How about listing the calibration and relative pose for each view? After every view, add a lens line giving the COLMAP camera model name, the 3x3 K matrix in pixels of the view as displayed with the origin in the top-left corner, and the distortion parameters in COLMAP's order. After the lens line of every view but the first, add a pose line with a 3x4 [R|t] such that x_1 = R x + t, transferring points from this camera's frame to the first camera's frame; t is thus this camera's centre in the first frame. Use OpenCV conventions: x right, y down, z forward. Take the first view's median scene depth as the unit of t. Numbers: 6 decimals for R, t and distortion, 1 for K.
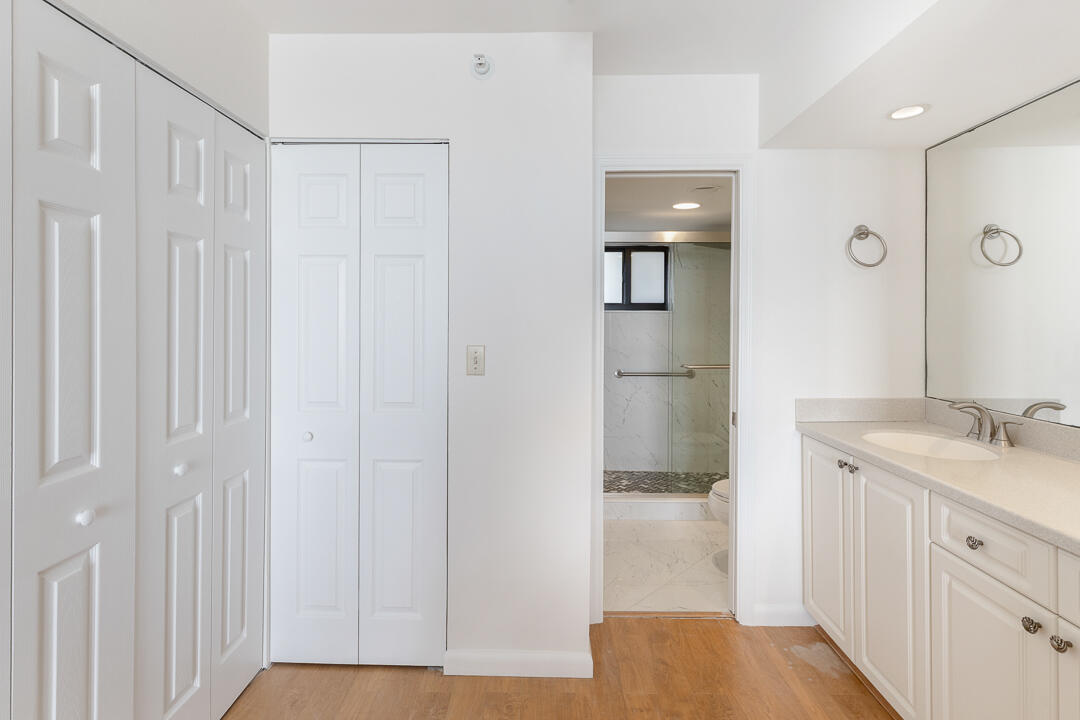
lens RADIAL K [[496.6, 0, 544.1], [0, 496.6, 324.0], [0, 0, 1]] dist [0.001337, -0.000255]
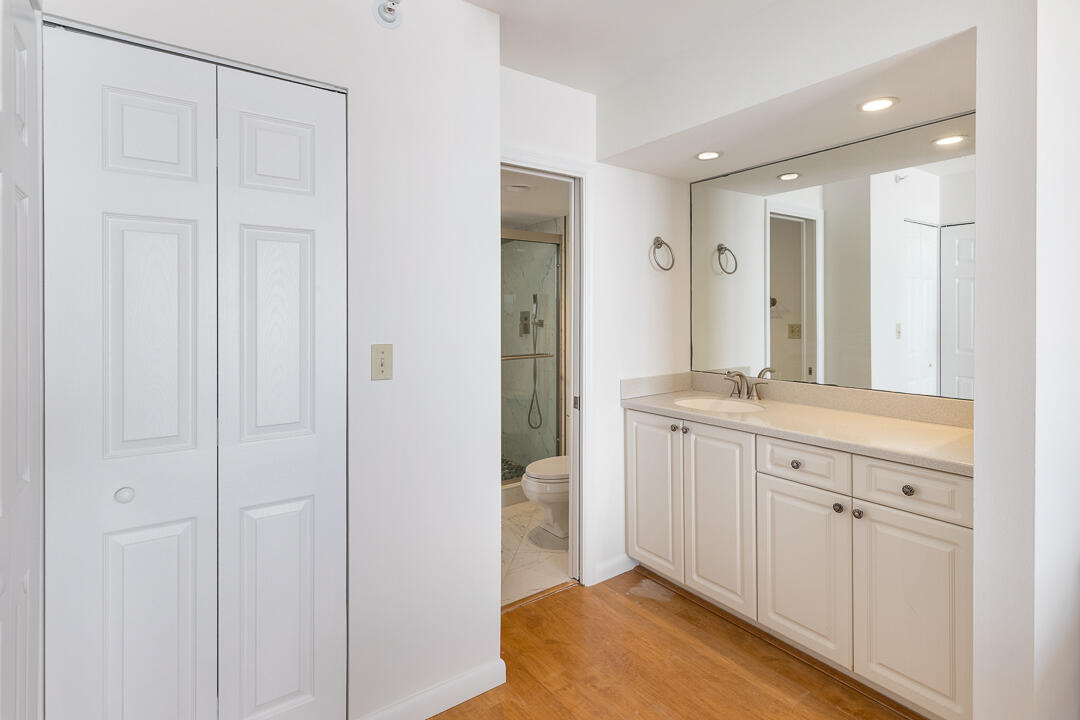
lens RADIAL K [[525.9, 0, 534.1], [0, 525.9, 319.4], [0, 0, 1]] dist [0.005306, -0.001366]
pose [[0.809614, -0.009940, 0.586878, -0.445918], [0.008308, 0.999950, 0.005474, -0.001369], [-0.586904, 0.000444, 0.809657, 0.130459]]
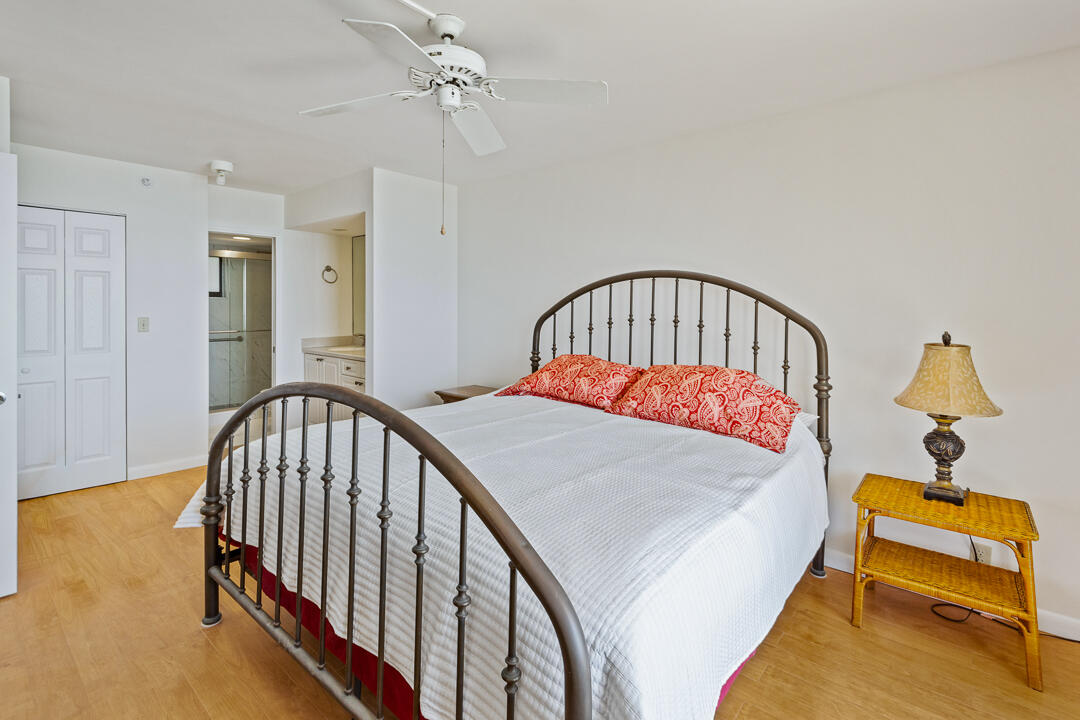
lens RADIAL K [[496.6, 0, 531.7], [0, 496.6, 312.9], [0, 0, 1]] dist [0.001337, -0.000255]
pose [[0.647627, -0.012254, 0.761859, -0.656046], [-0.000076, 0.999870, 0.016148, -0.008343], [-0.761957, -0.010516, 0.647542, -1.533286]]
